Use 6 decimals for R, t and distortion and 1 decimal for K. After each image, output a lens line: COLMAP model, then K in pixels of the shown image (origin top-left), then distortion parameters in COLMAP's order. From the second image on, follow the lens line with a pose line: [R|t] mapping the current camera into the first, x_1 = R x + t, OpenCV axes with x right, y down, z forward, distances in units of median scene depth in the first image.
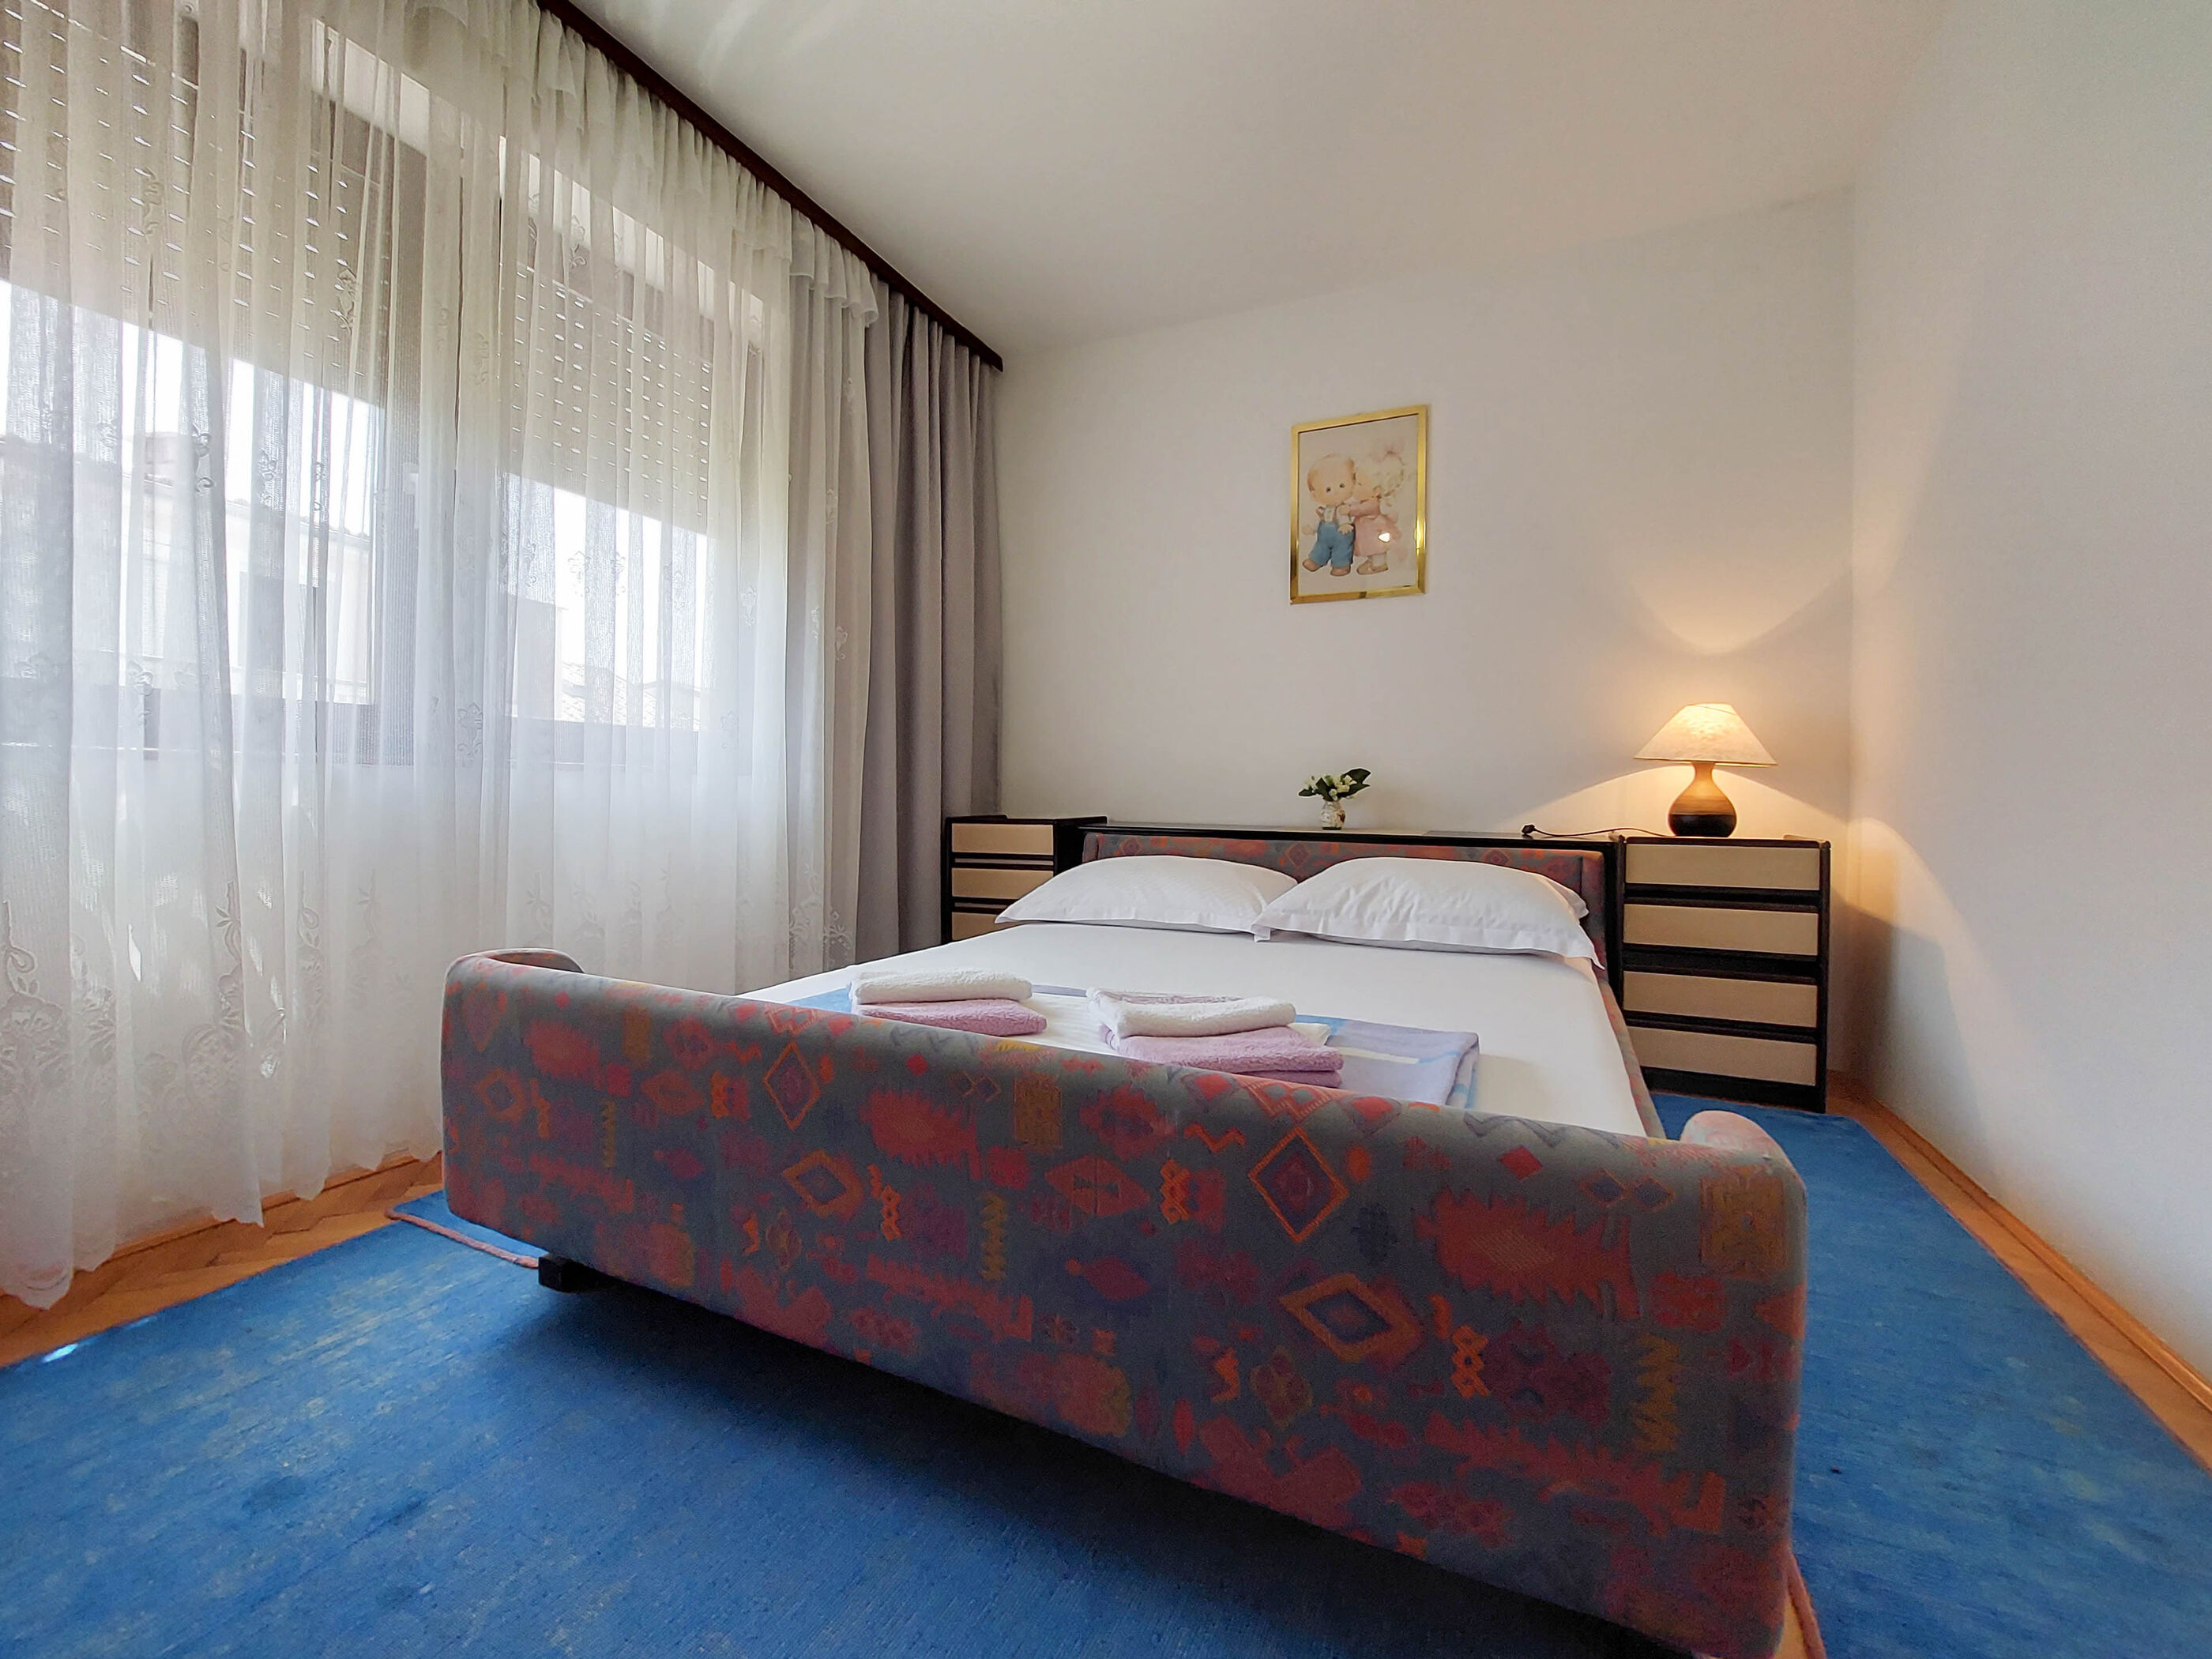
lens RADIAL K [[889.3, 0, 1055.5], [0, 889.3, 814.2], [0, 0, 1]] dist [-0.016865, -0.000516]
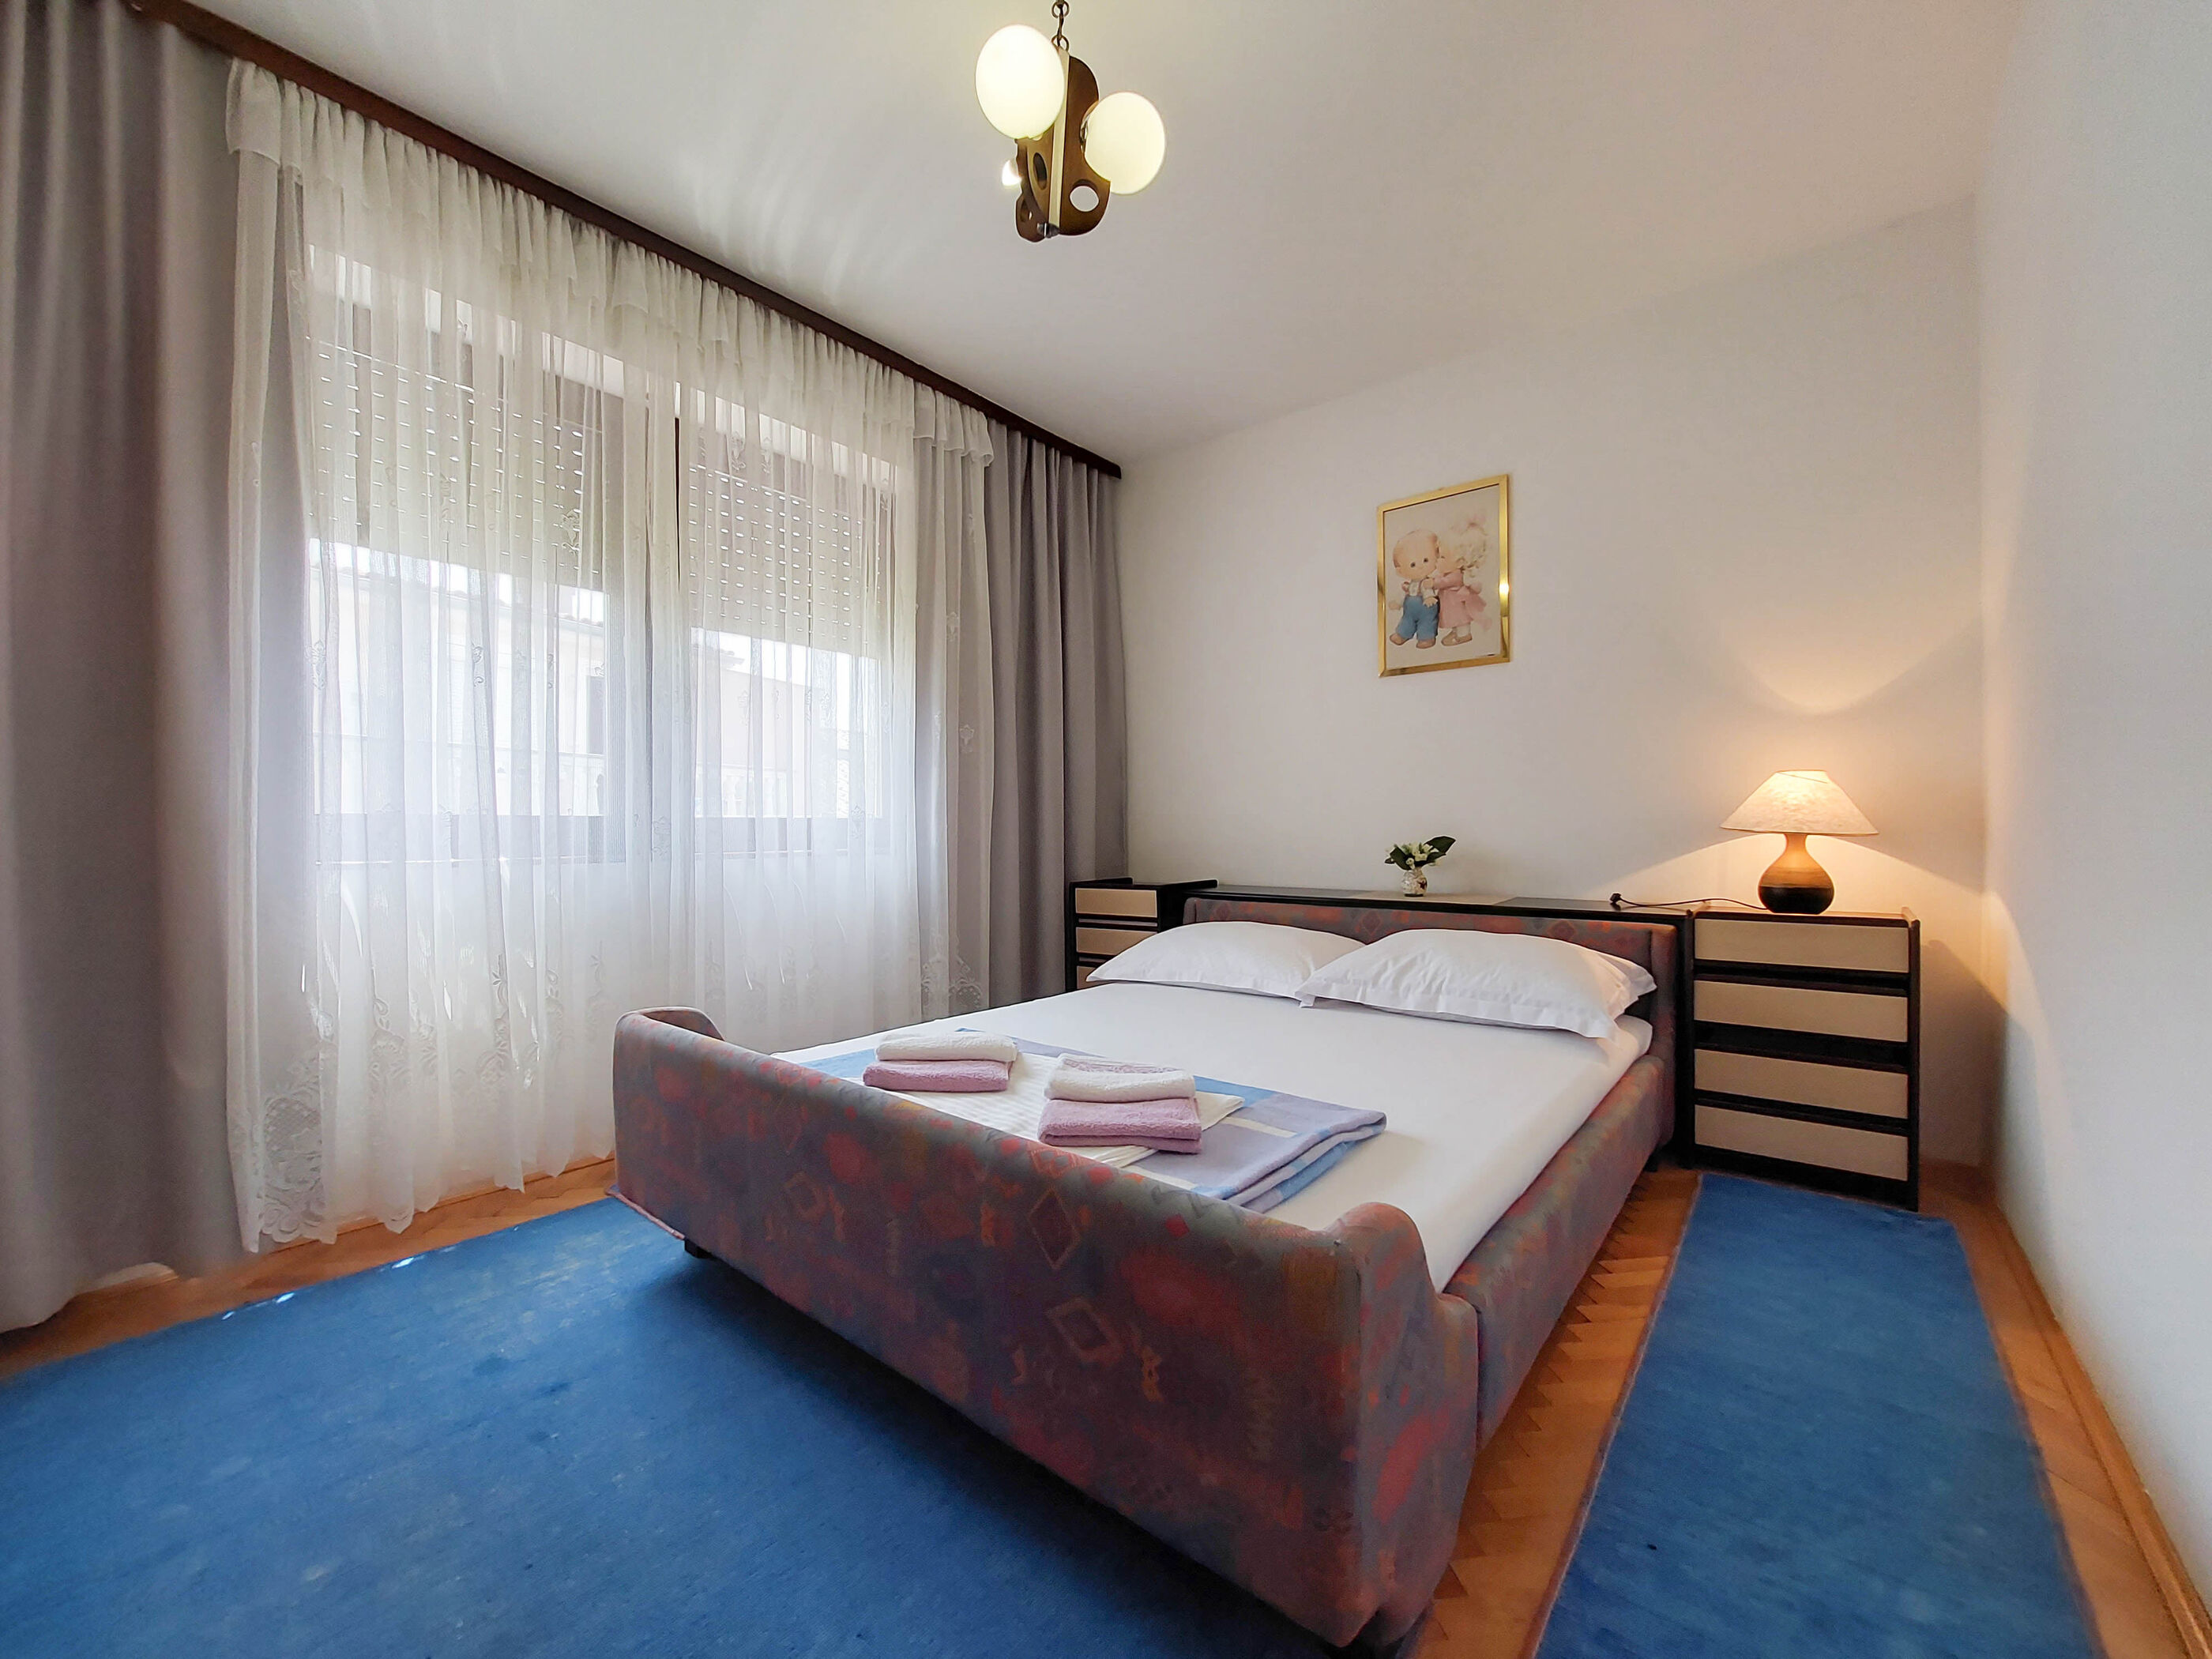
lens RADIAL K [[889.3, 0, 1118.6], [0, 889.3, 840.0], [0, 0, 1]] dist [-0.016865, -0.000516]
pose [[0.967900, -0.014055, -0.250943, 0.315814], [0.015328, 0.999878, 0.003118, -0.075504], [0.250868, -0.006865, 0.967997, -0.119024]]
